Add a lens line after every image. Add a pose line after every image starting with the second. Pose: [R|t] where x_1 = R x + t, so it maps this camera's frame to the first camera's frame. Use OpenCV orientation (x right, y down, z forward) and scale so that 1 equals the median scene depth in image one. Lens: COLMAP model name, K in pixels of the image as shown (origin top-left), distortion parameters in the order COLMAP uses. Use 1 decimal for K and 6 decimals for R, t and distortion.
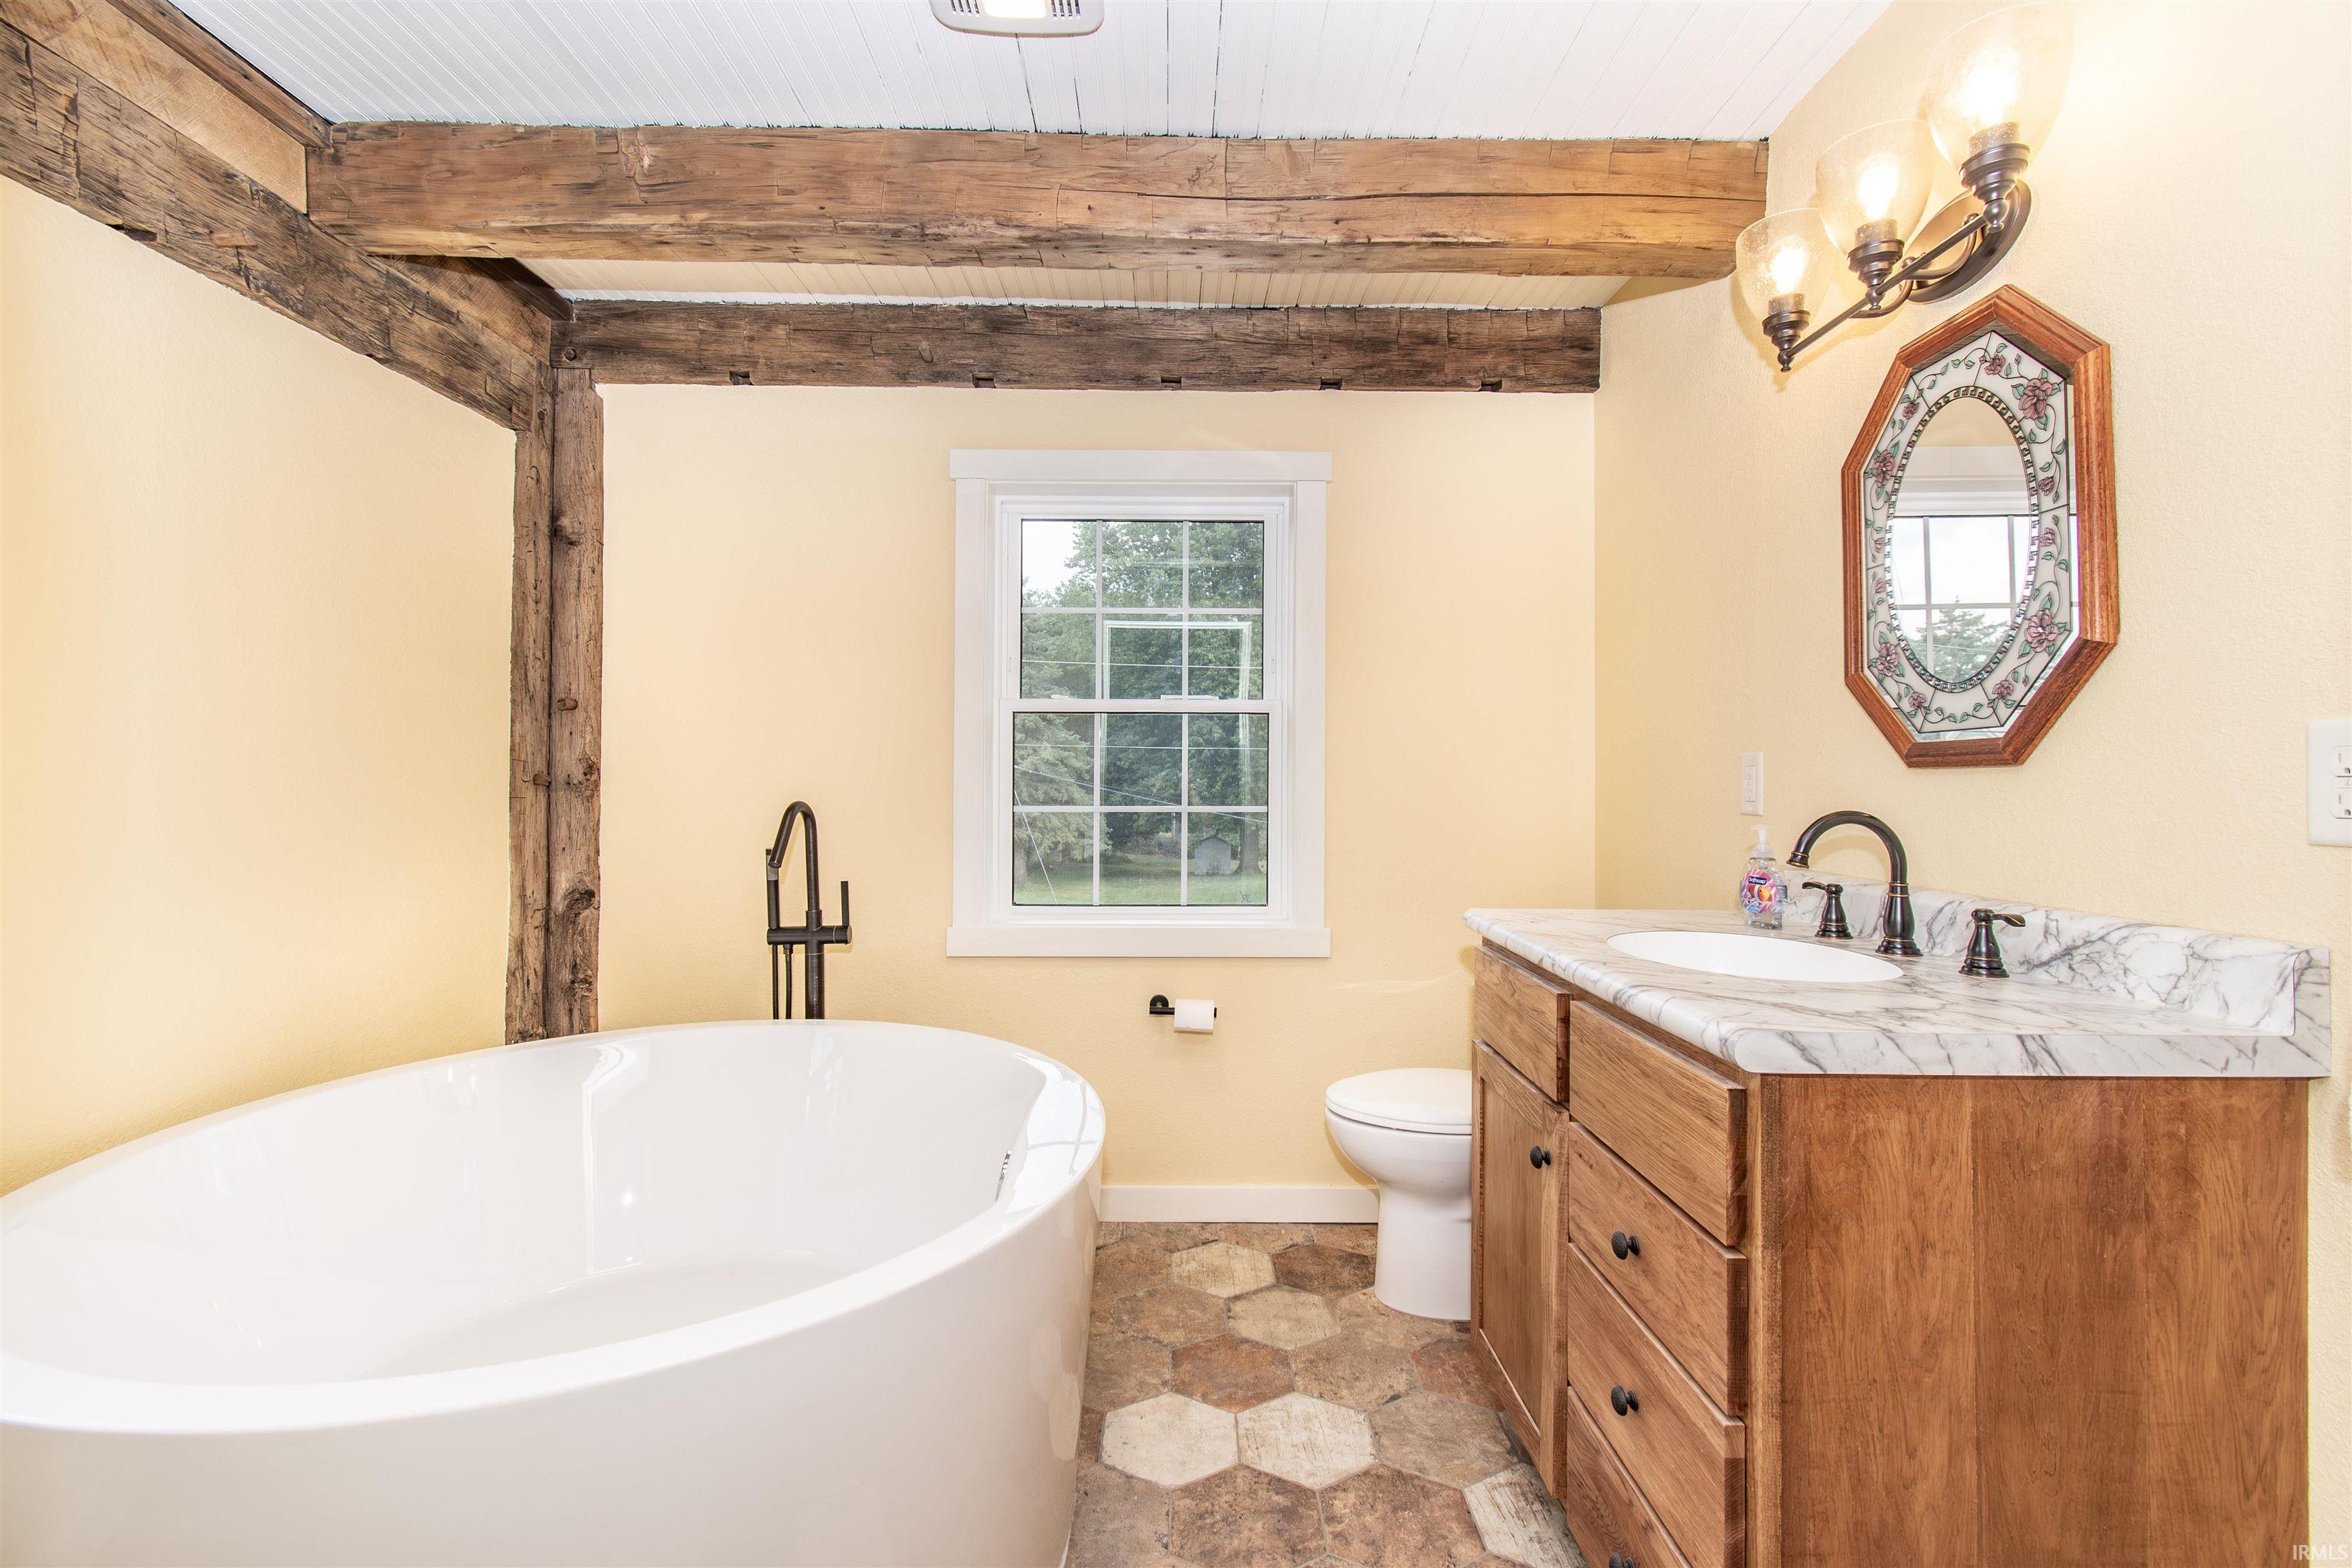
lens RADIAL K [[1043.9, 0, 1182.5], [0, 1043.9, 785.2], [0, 0, 1]] dist [-0.001379, -0.001161]
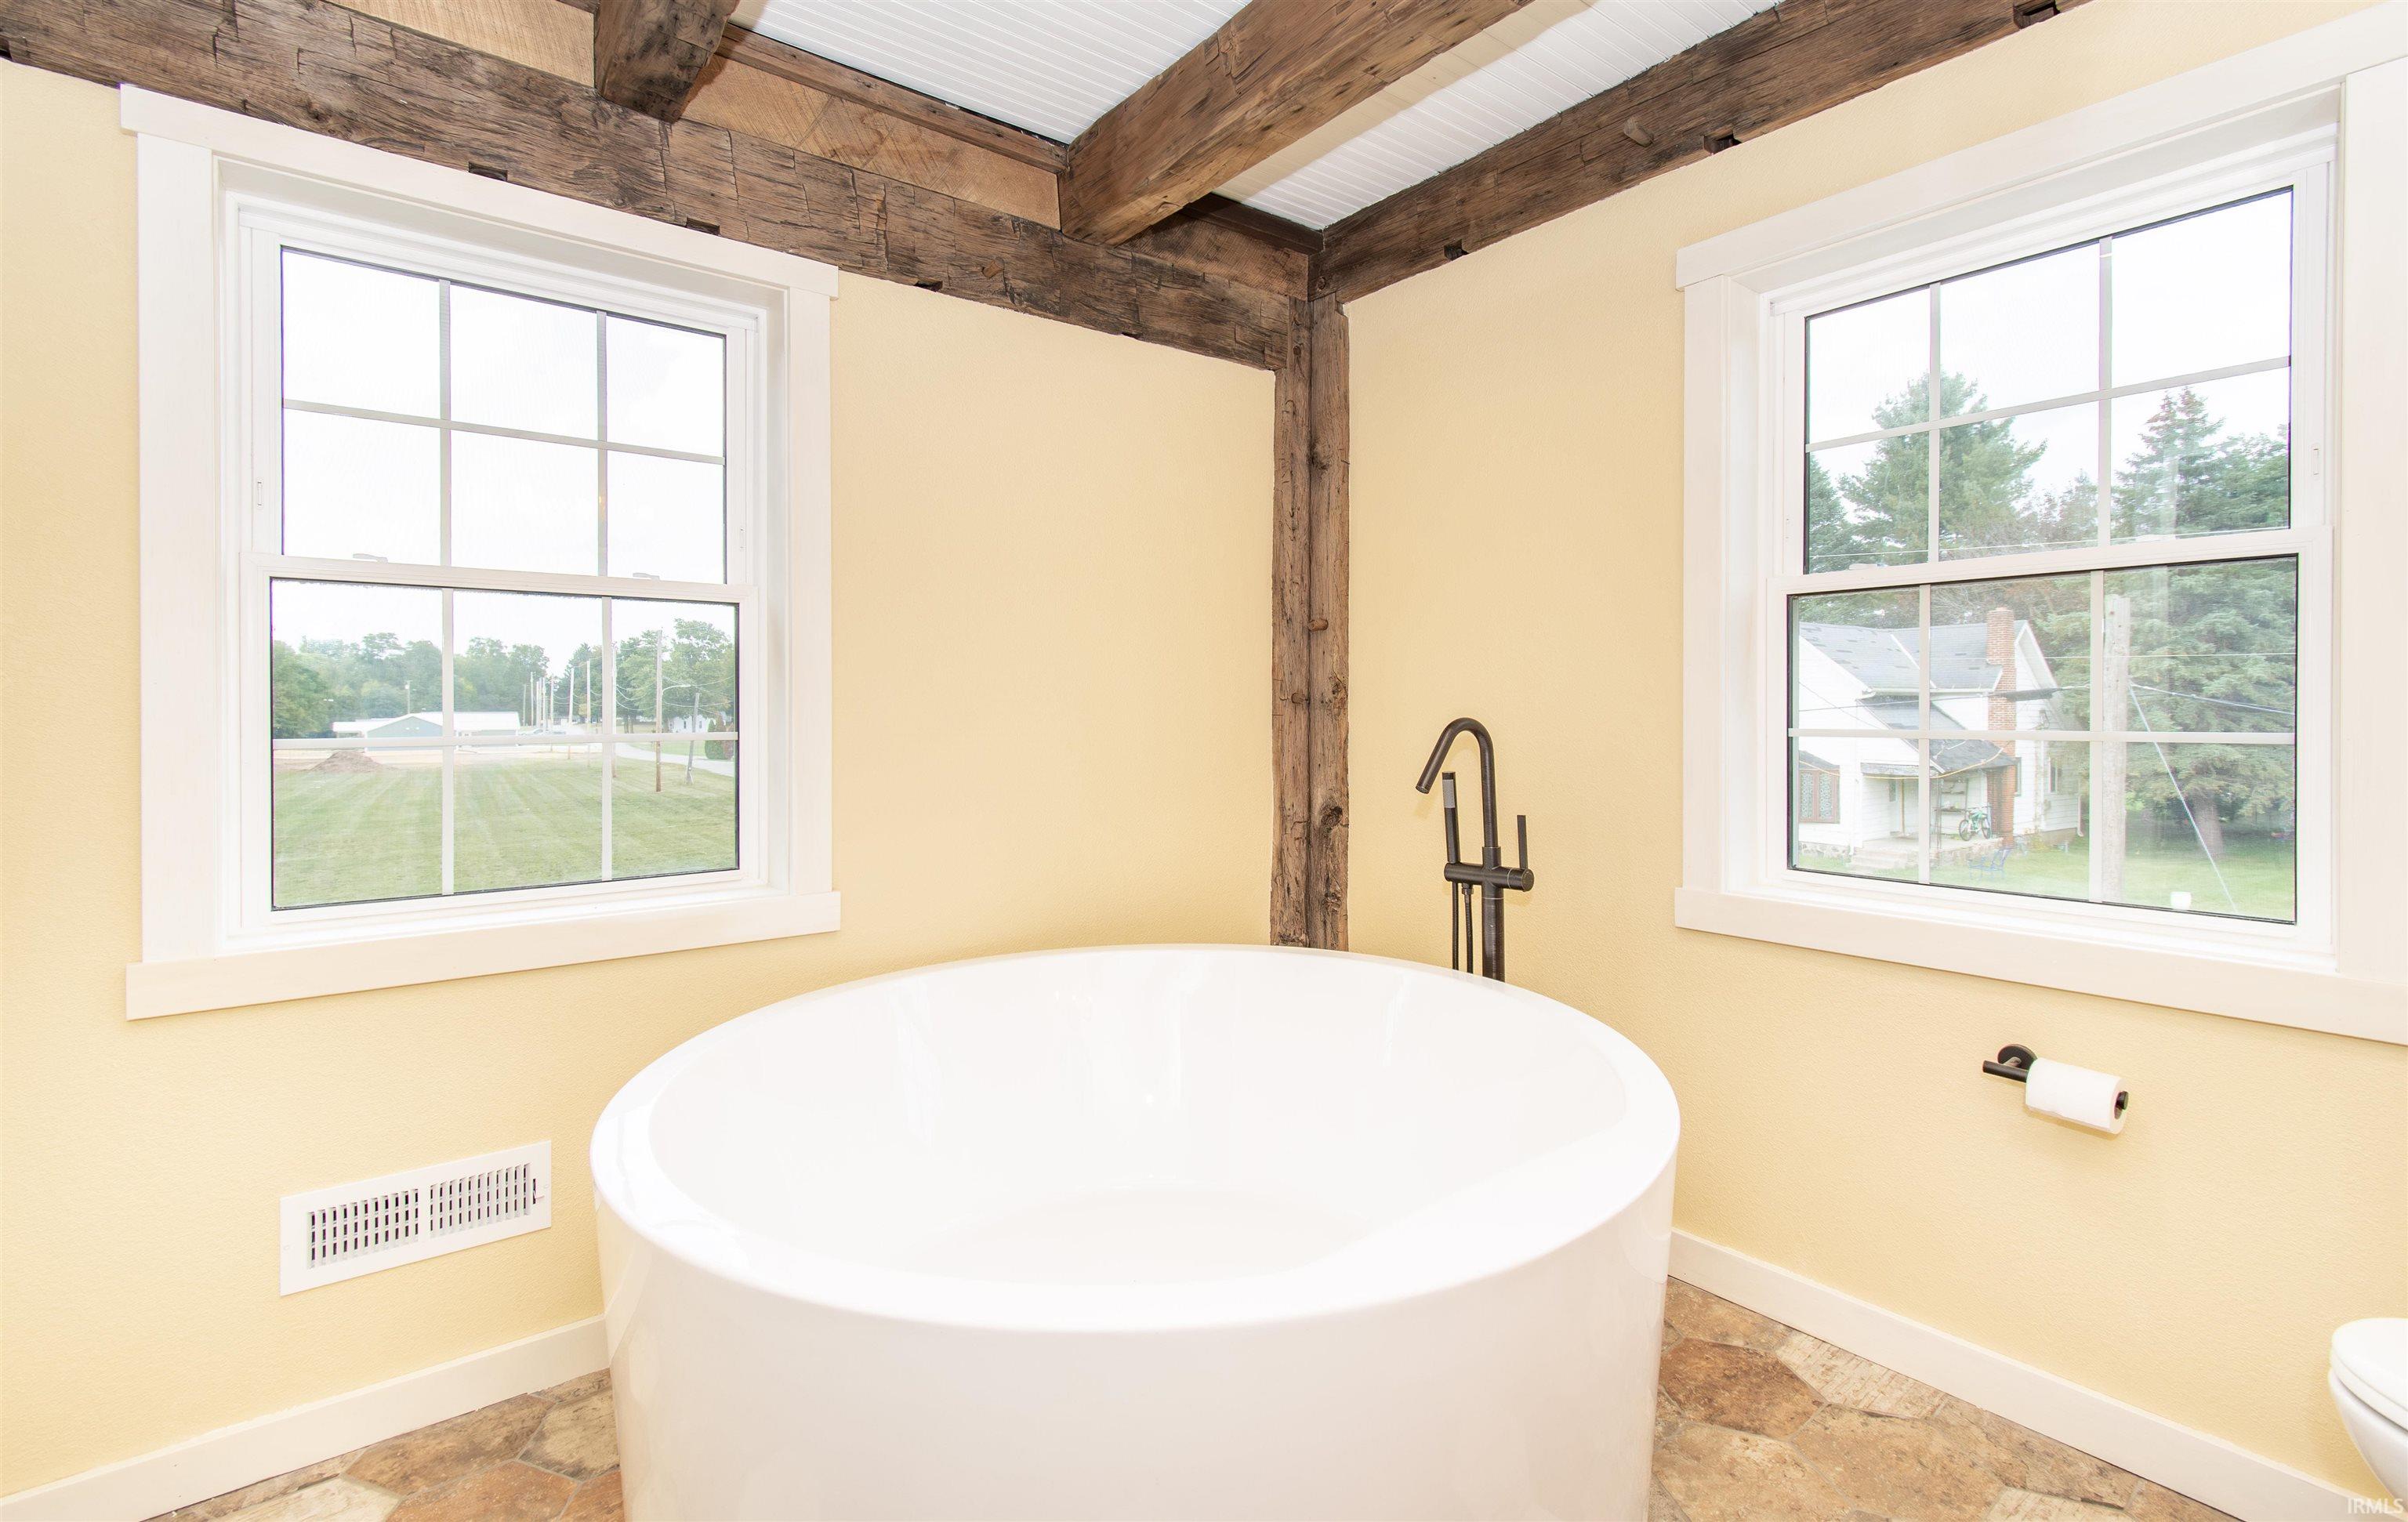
lens RADIAL K [[1078.2, 0, 1234.3], [0, 1078.2, 721.9], [0, 0, 1]] dist [-0.002716, -0.000071]
pose [[0.613169, 0.003162, -0.789945, 0.207802], [0.000322, 0.999991, 0.004254, 0.014230], [0.789951, -0.002863, 0.613163, 0.293914]]
